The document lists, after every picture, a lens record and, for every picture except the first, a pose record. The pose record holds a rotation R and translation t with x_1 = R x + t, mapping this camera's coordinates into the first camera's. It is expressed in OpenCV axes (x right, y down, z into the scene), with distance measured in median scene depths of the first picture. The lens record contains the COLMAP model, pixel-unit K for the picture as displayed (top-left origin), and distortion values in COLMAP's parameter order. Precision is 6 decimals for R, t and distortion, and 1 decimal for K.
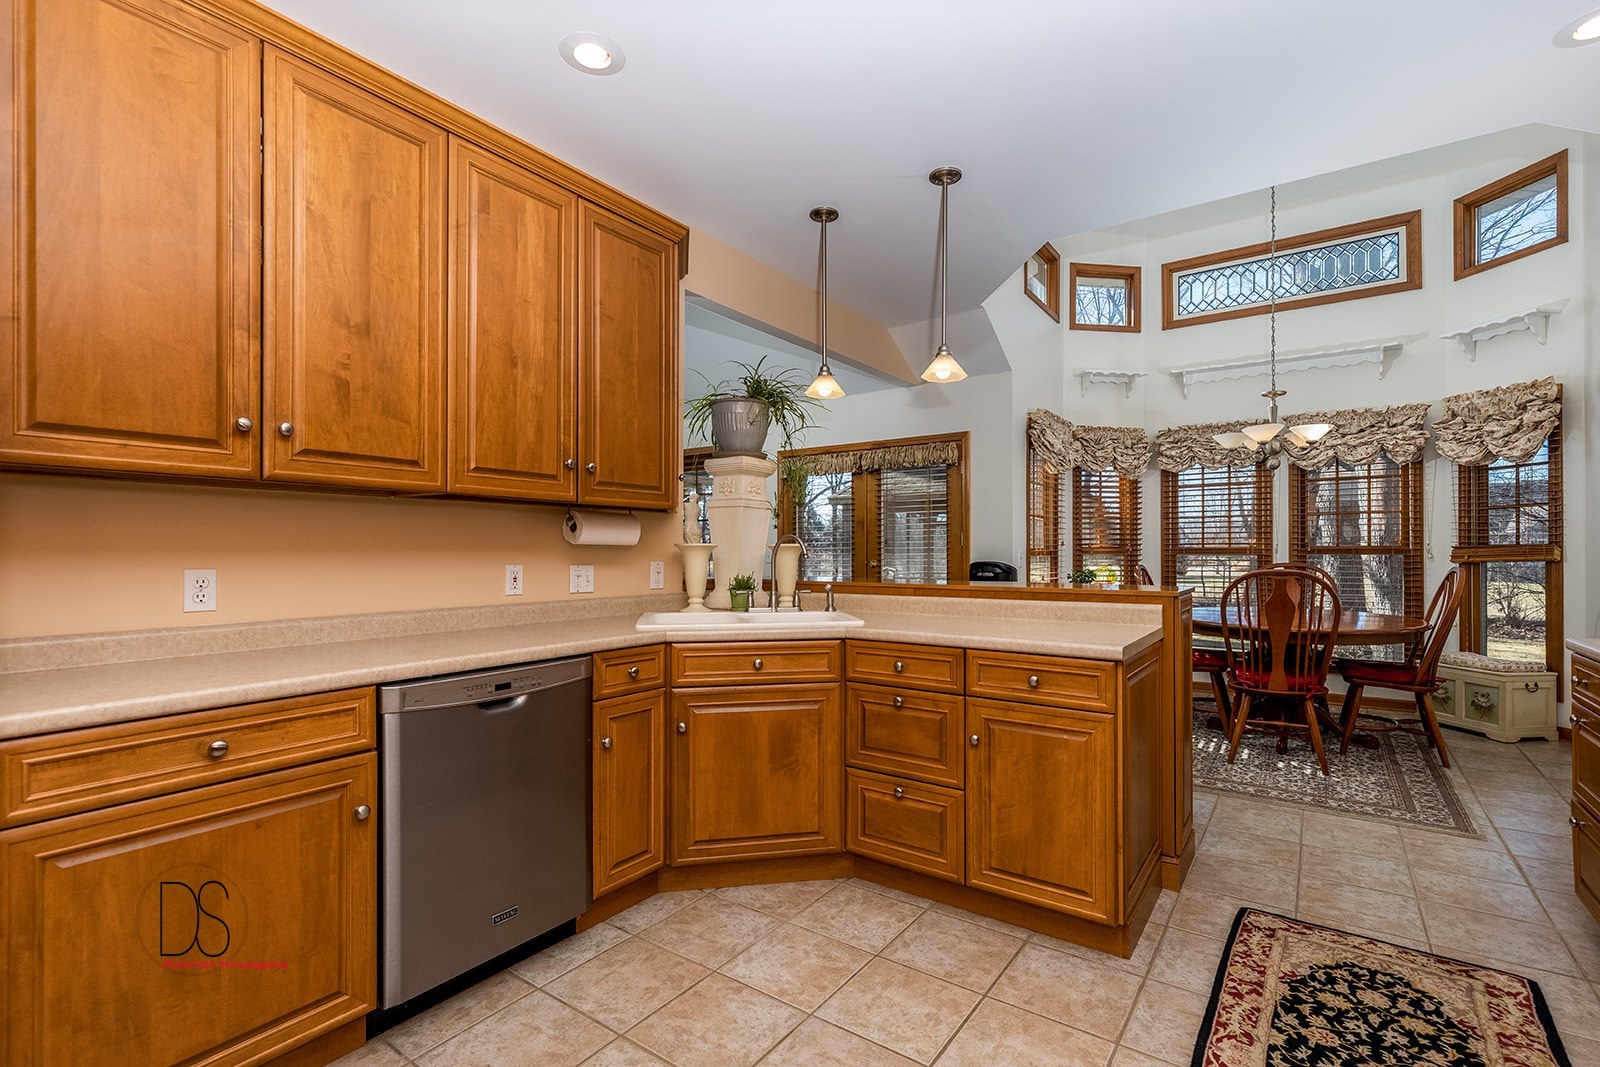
lens RADIAL K [[721.6, 0, 810.7], [0, 721.6, 543.0], [0, 0, 1]] dist [0.000661, 0.000014]
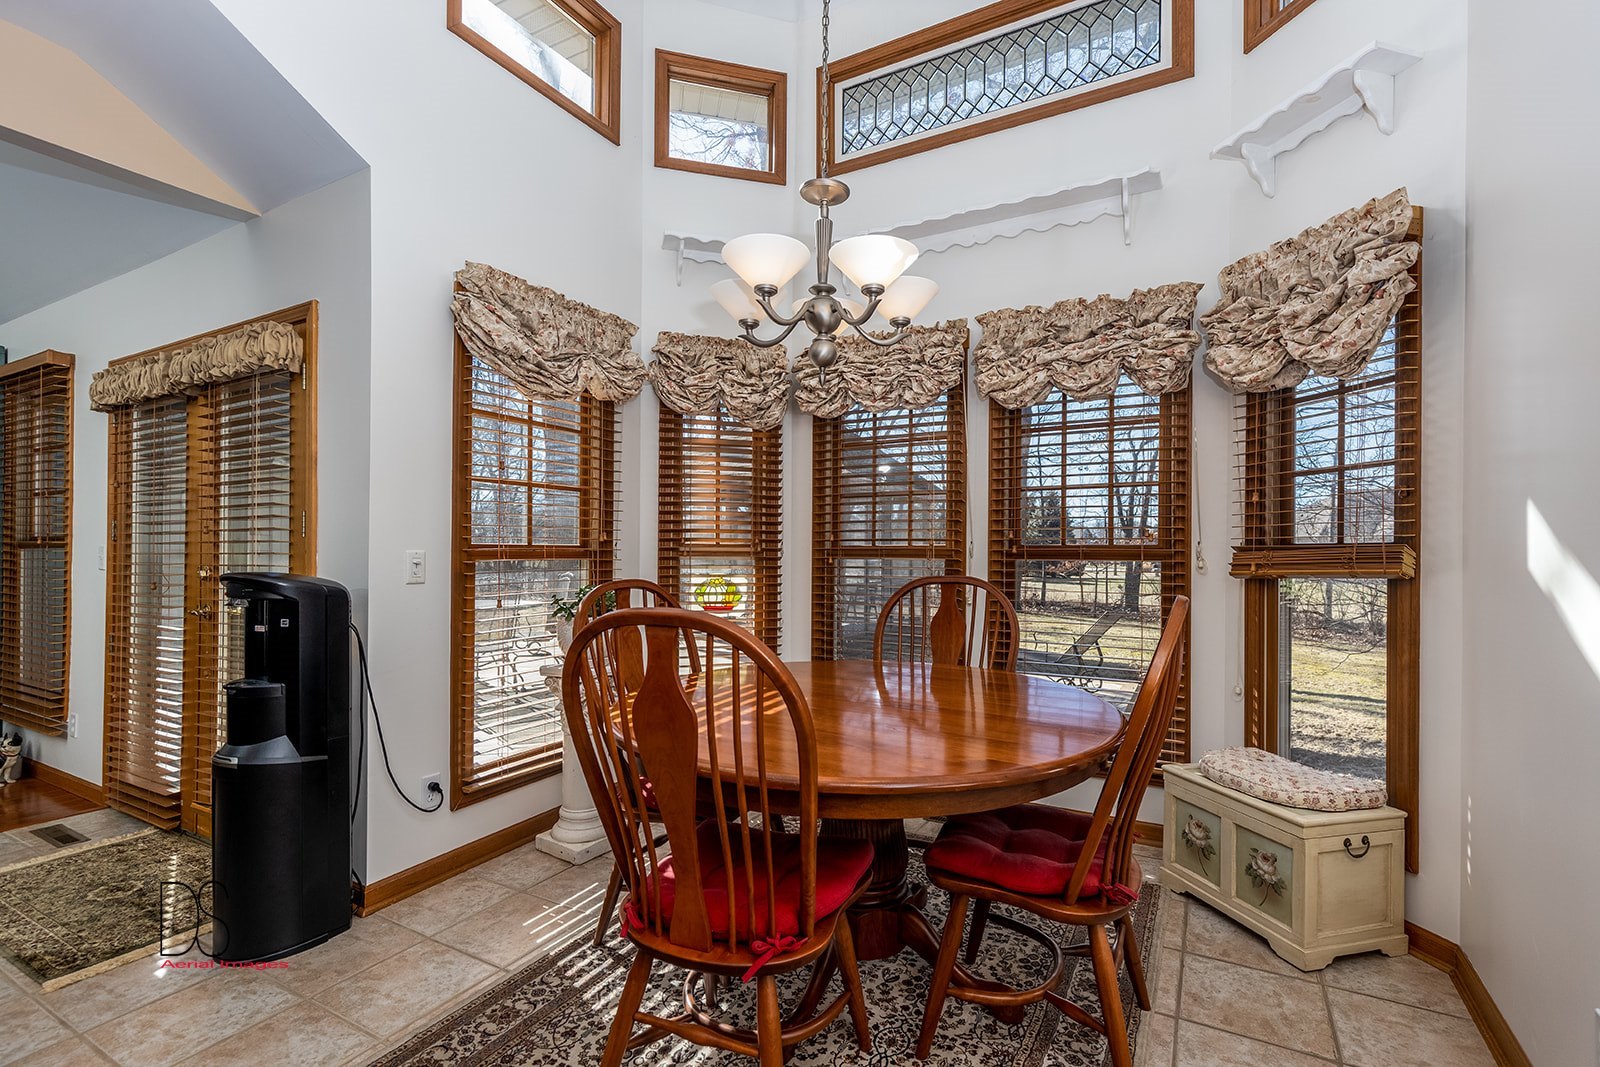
lens RADIAL K [[731.7, 0, 816.6], [0, 731.7, 547.2], [0, 0, 1]] dist [0.001261, 0.000549]
pose [[0.993072, 0.007853, 0.117243, 0.514364], [-0.008385, 0.999957, 0.004043, 0.005329], [-0.117206, -0.004998, 0.993095, 0.494007]]
